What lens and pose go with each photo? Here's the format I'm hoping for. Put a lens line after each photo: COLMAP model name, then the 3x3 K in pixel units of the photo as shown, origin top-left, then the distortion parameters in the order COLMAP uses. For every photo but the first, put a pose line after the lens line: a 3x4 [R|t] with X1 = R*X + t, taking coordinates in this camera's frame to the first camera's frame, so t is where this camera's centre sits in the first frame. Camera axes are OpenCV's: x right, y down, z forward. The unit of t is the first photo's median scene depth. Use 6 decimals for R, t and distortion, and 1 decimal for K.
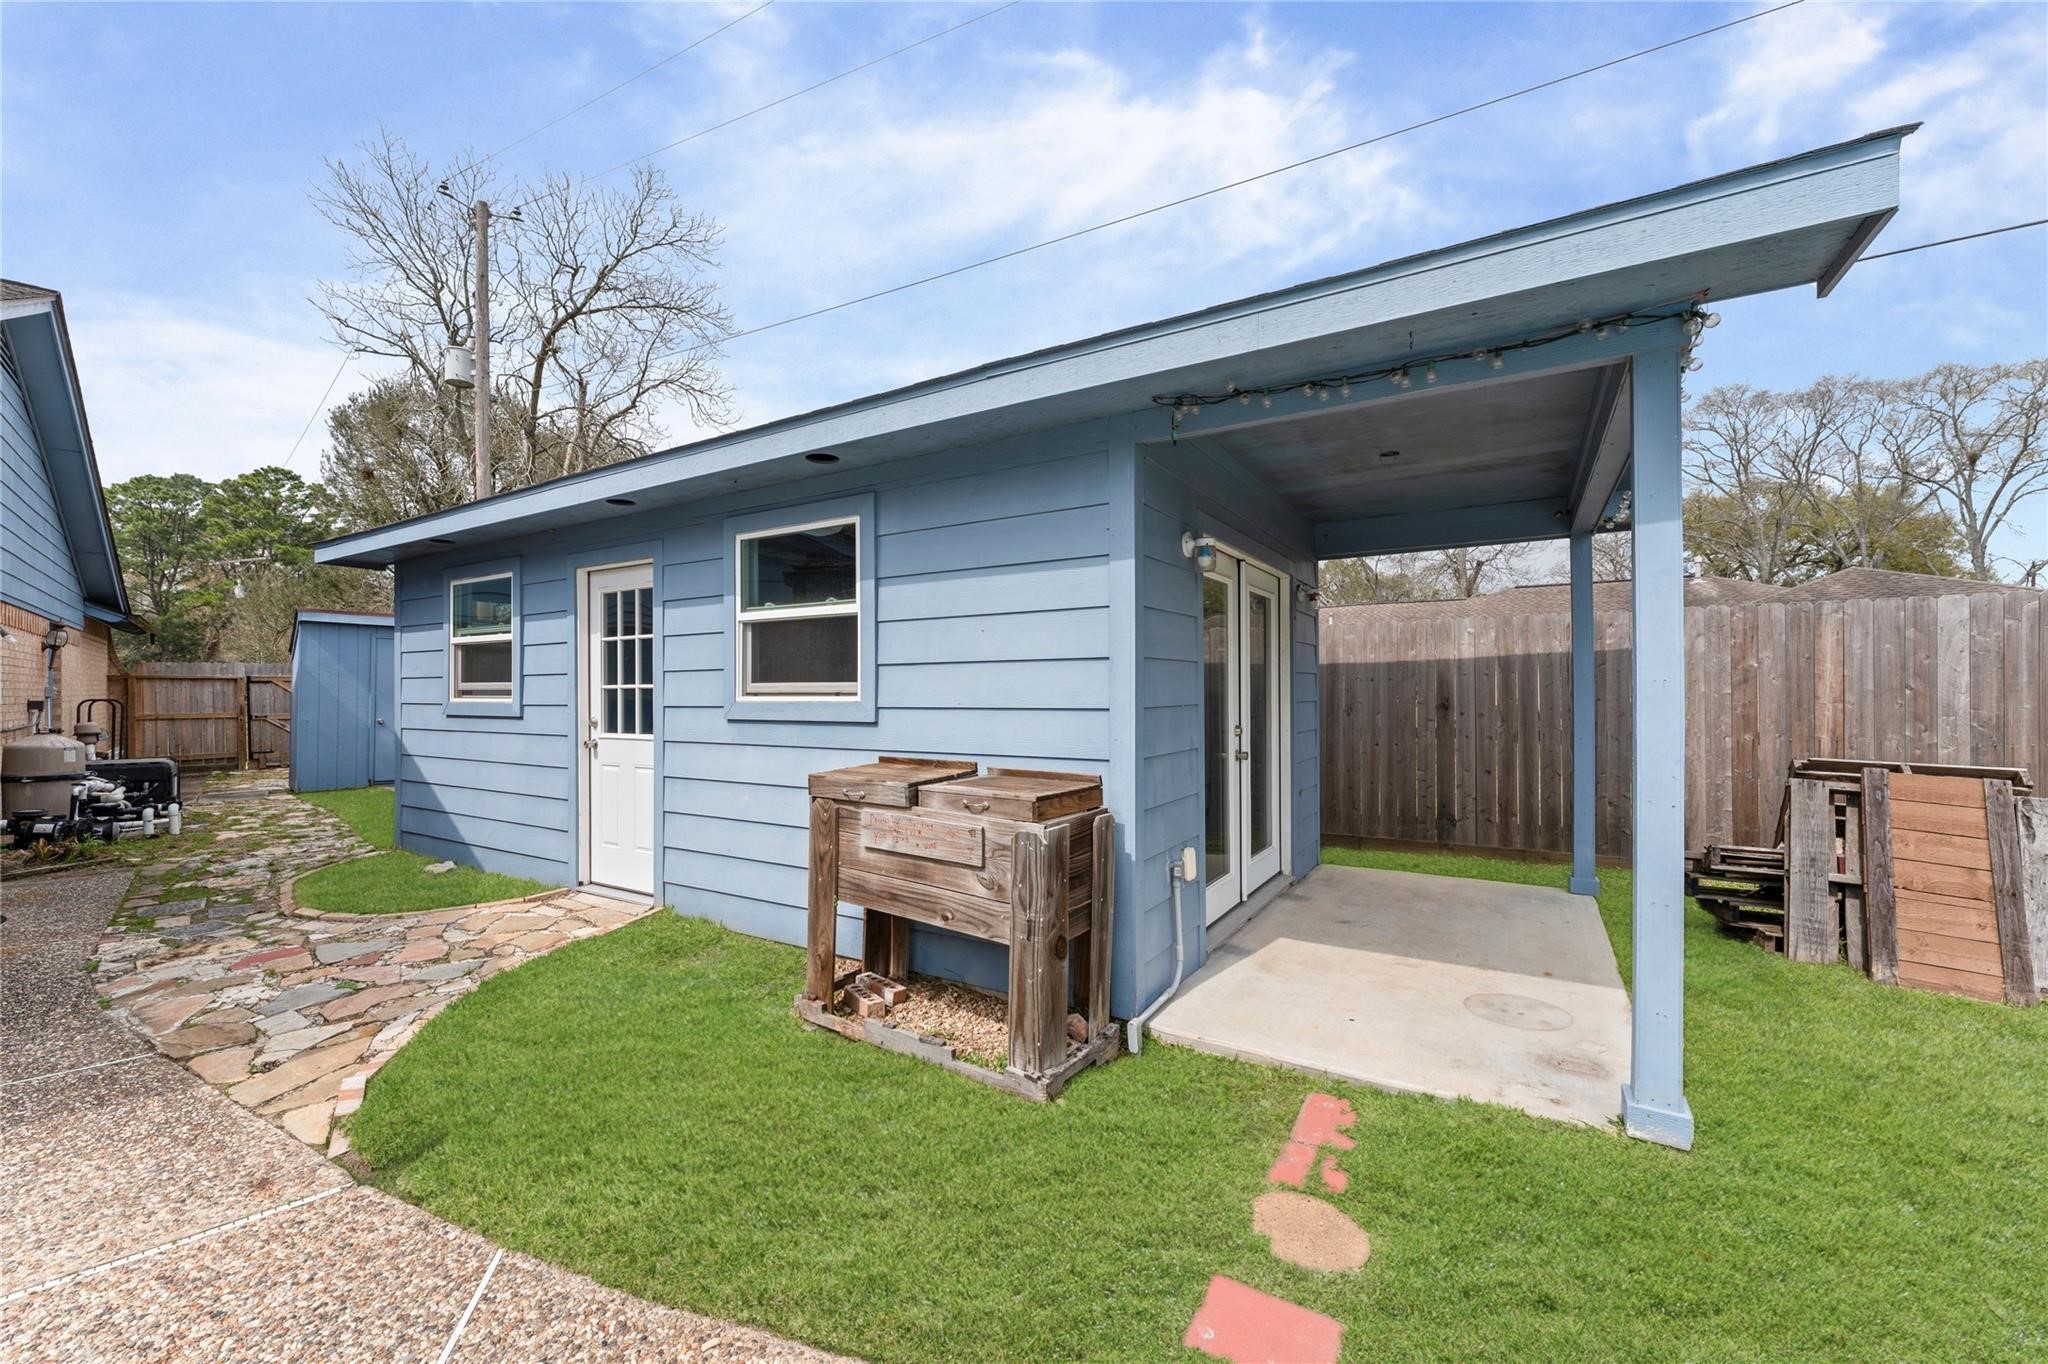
lens RADIAL K [[815.9, 0, 1022.8], [0, 815.9, 683.9], [0, 0, 1]] dist [0.001977, 0.000240]
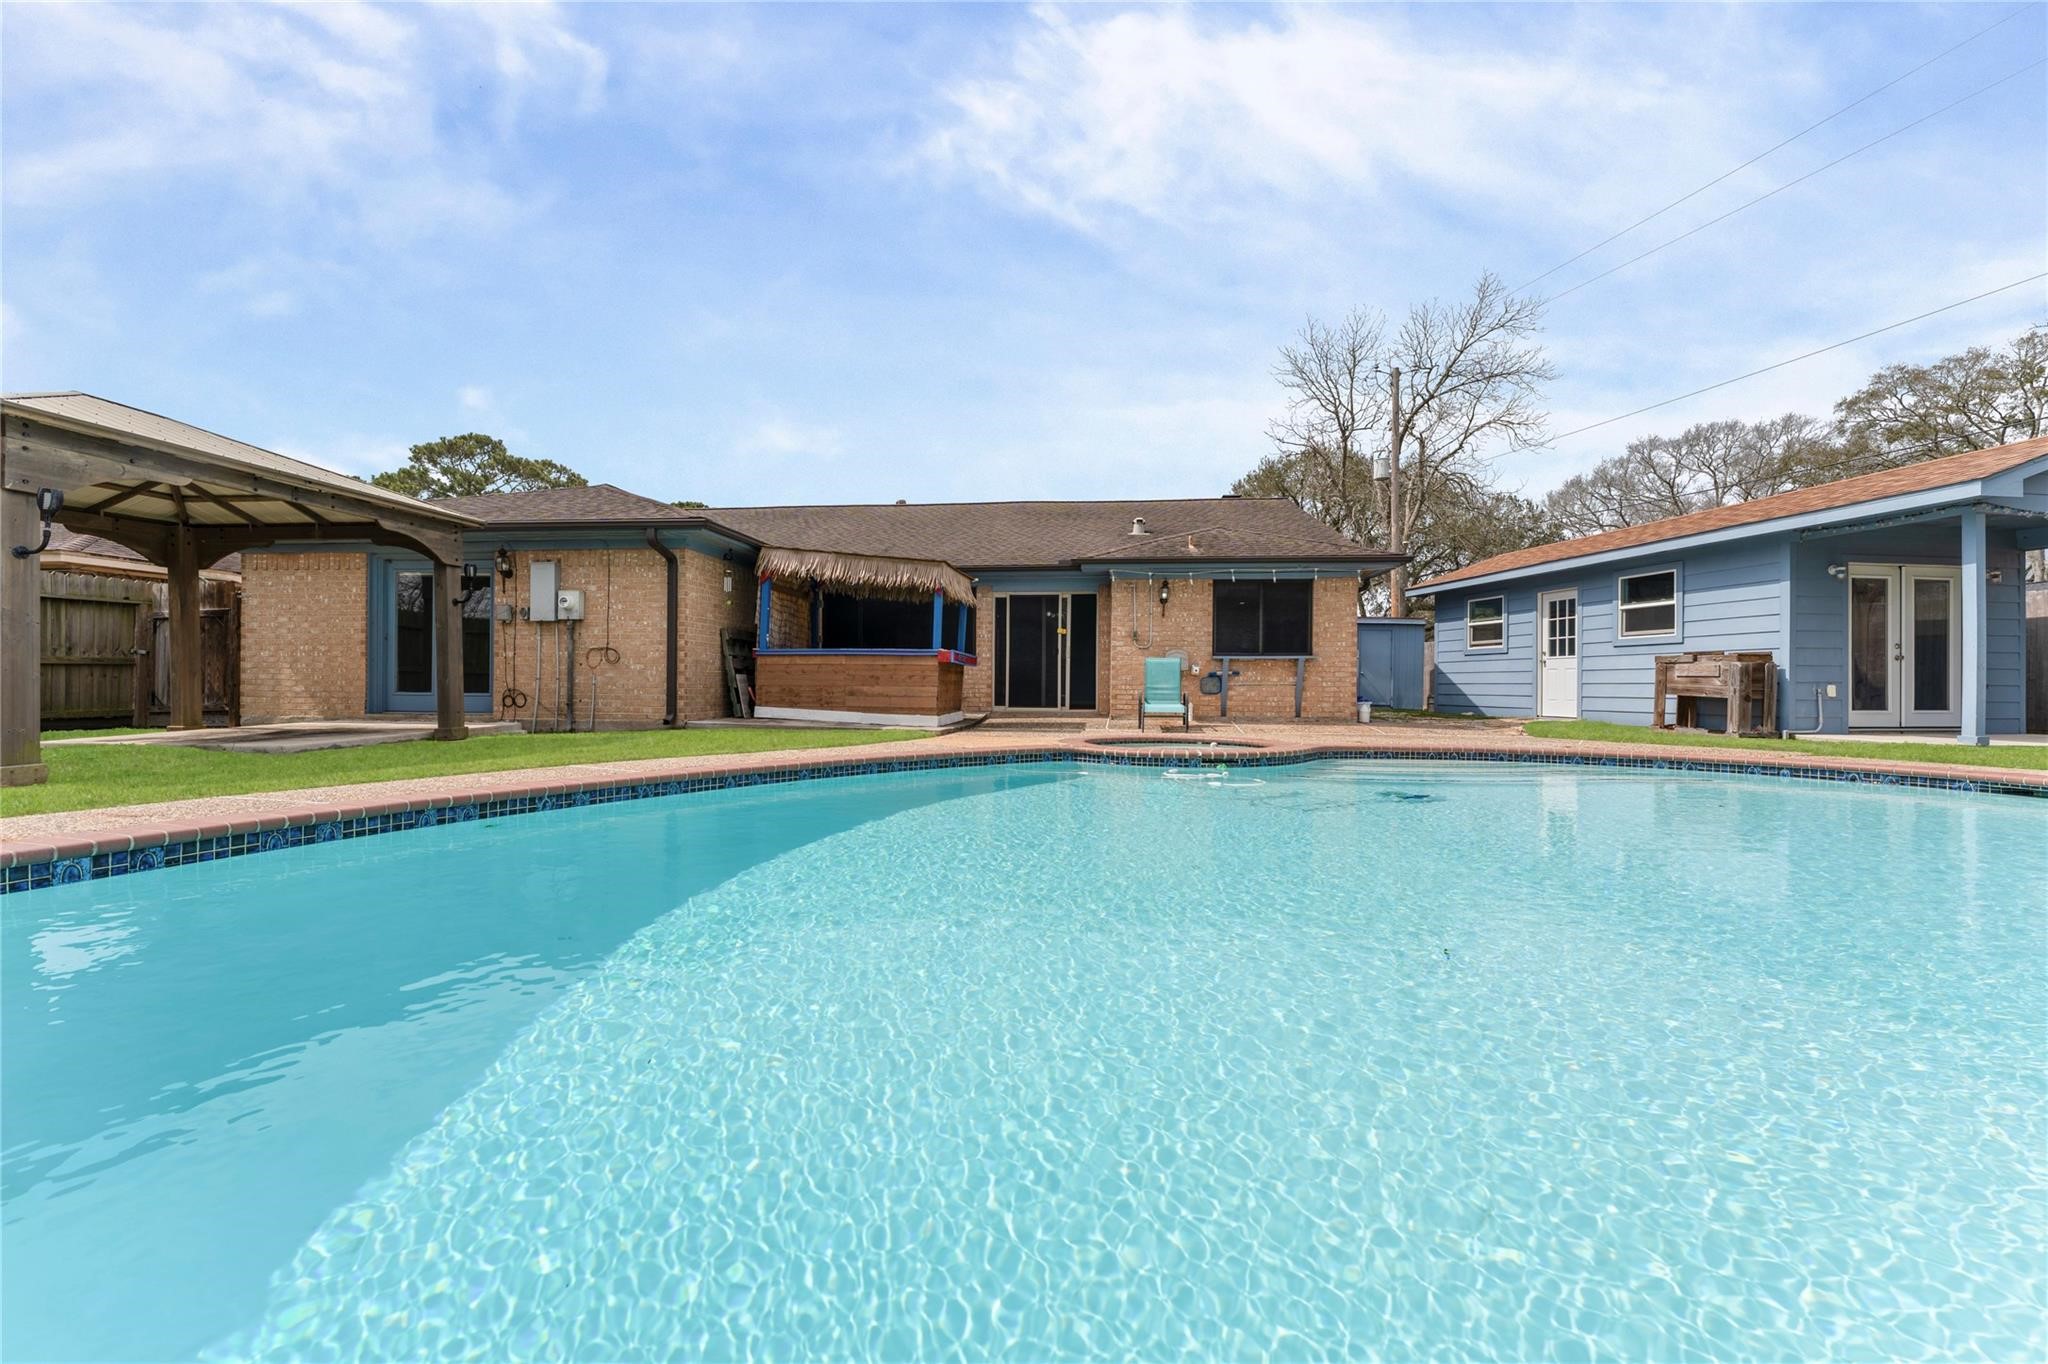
lens RADIAL K [[815.9, 0, 1018.3], [0, 815.9, 684.0], [0, 0, 1]] dist [0.001977, 0.000240]
pose [[0.638293, 0.008916, -0.769742, 0.453005], [-0.002619, 0.999952, 0.009410, 0.145484], [0.769789, -0.003990, 0.638286, -2.199797]]
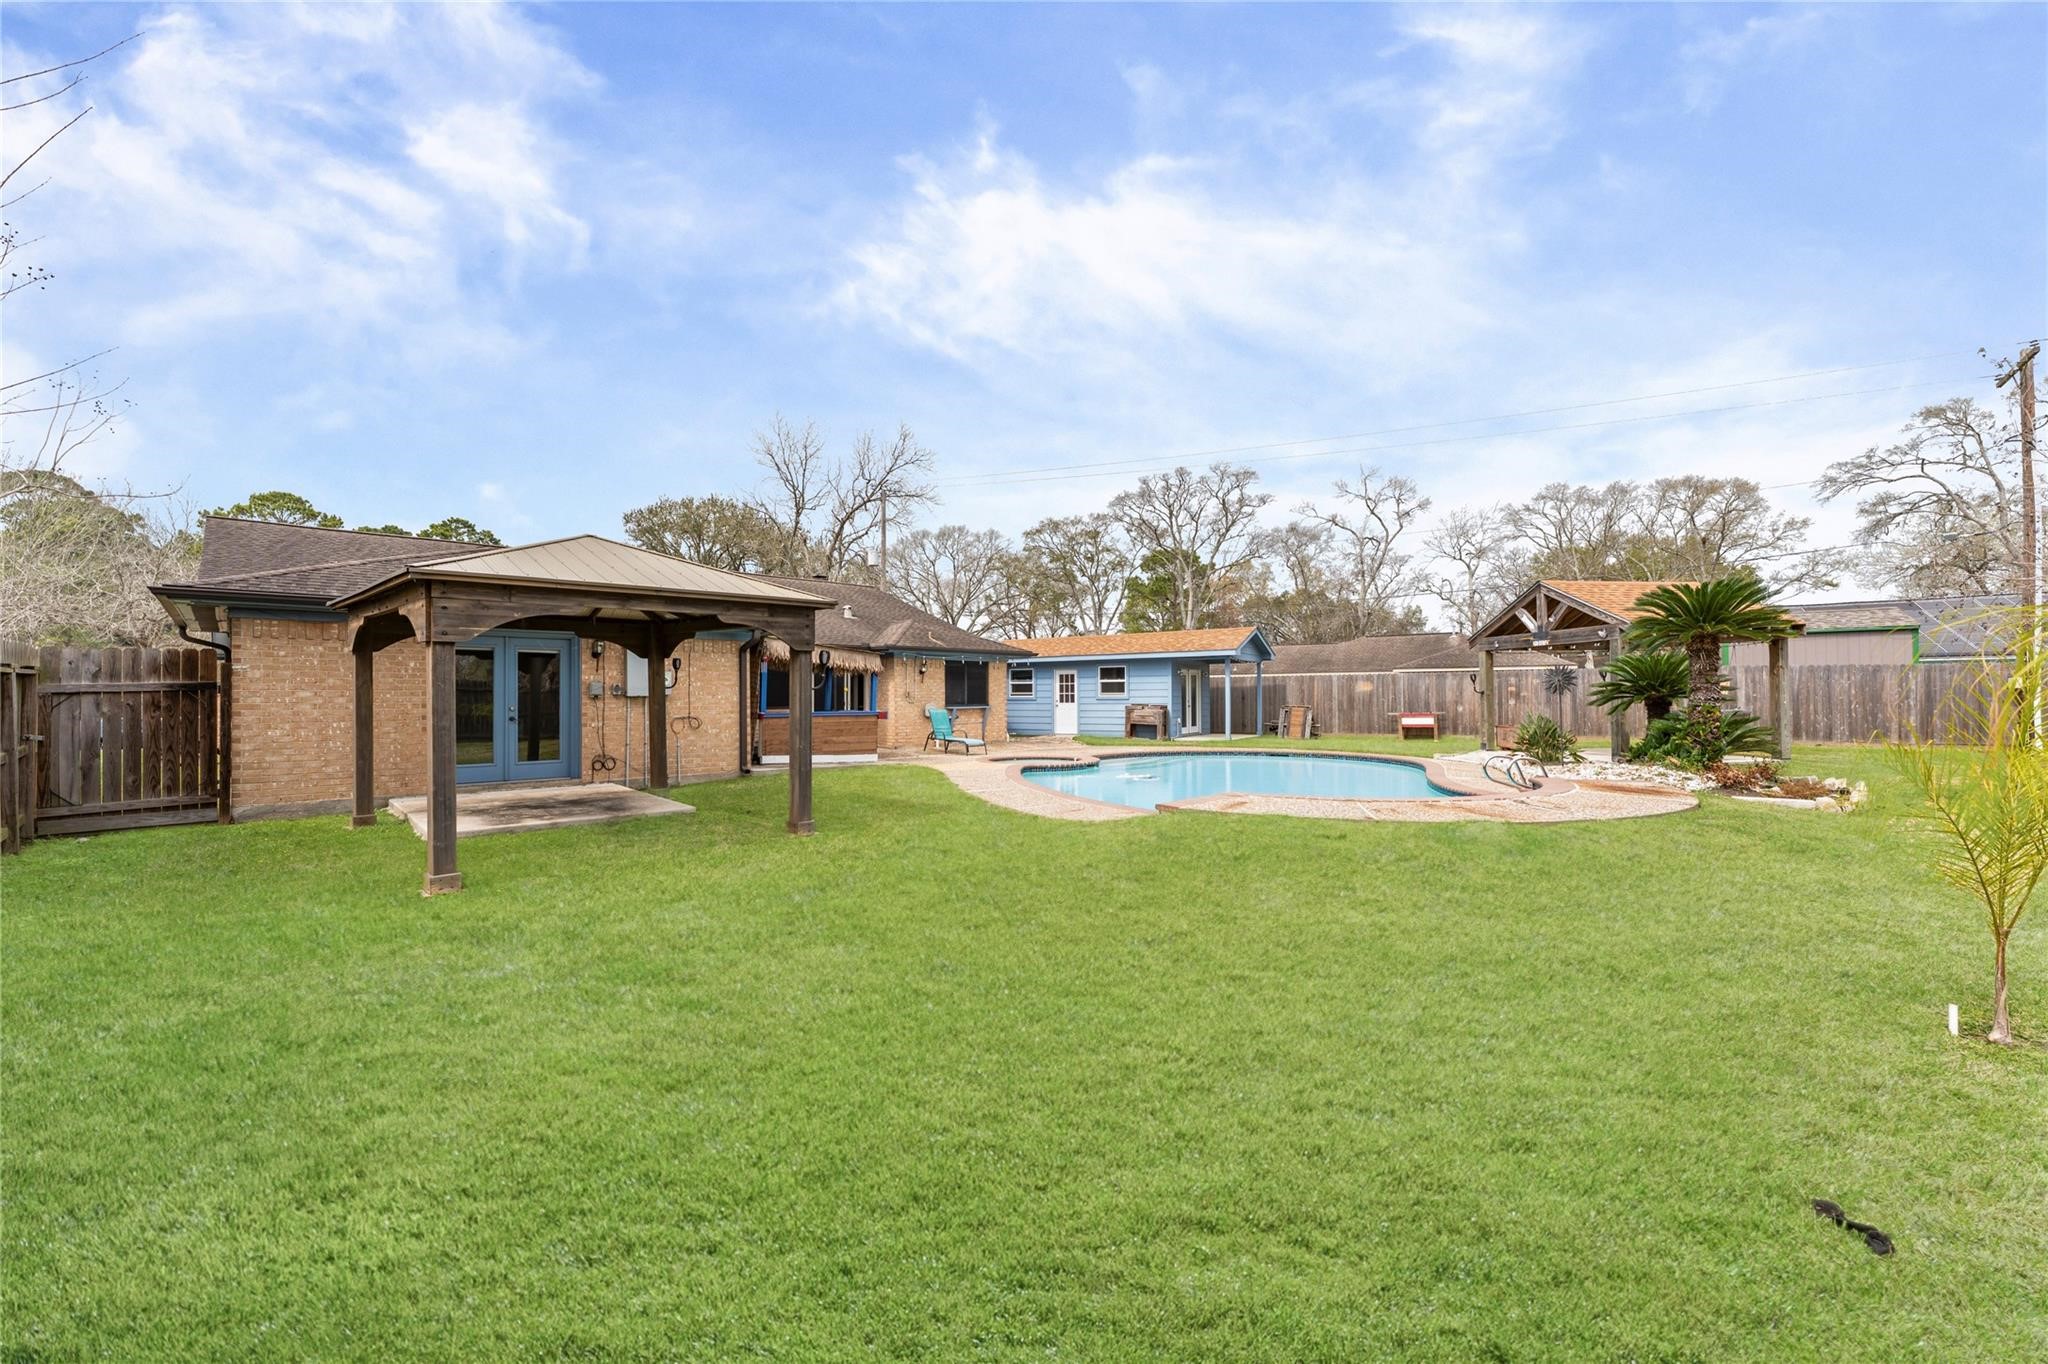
lens RADIAL K [[815.9, 0, 1019.0], [0, 815.9, 679.6], [0, 0, 1]] dist [0.001977, 0.000240]
pose [[0.999998, -0.001273, -0.001553, -0.867804], [0.001254, 0.999931, -0.011701, -0.027154], [0.001567, 0.011699, 0.999930, -4.503999]]
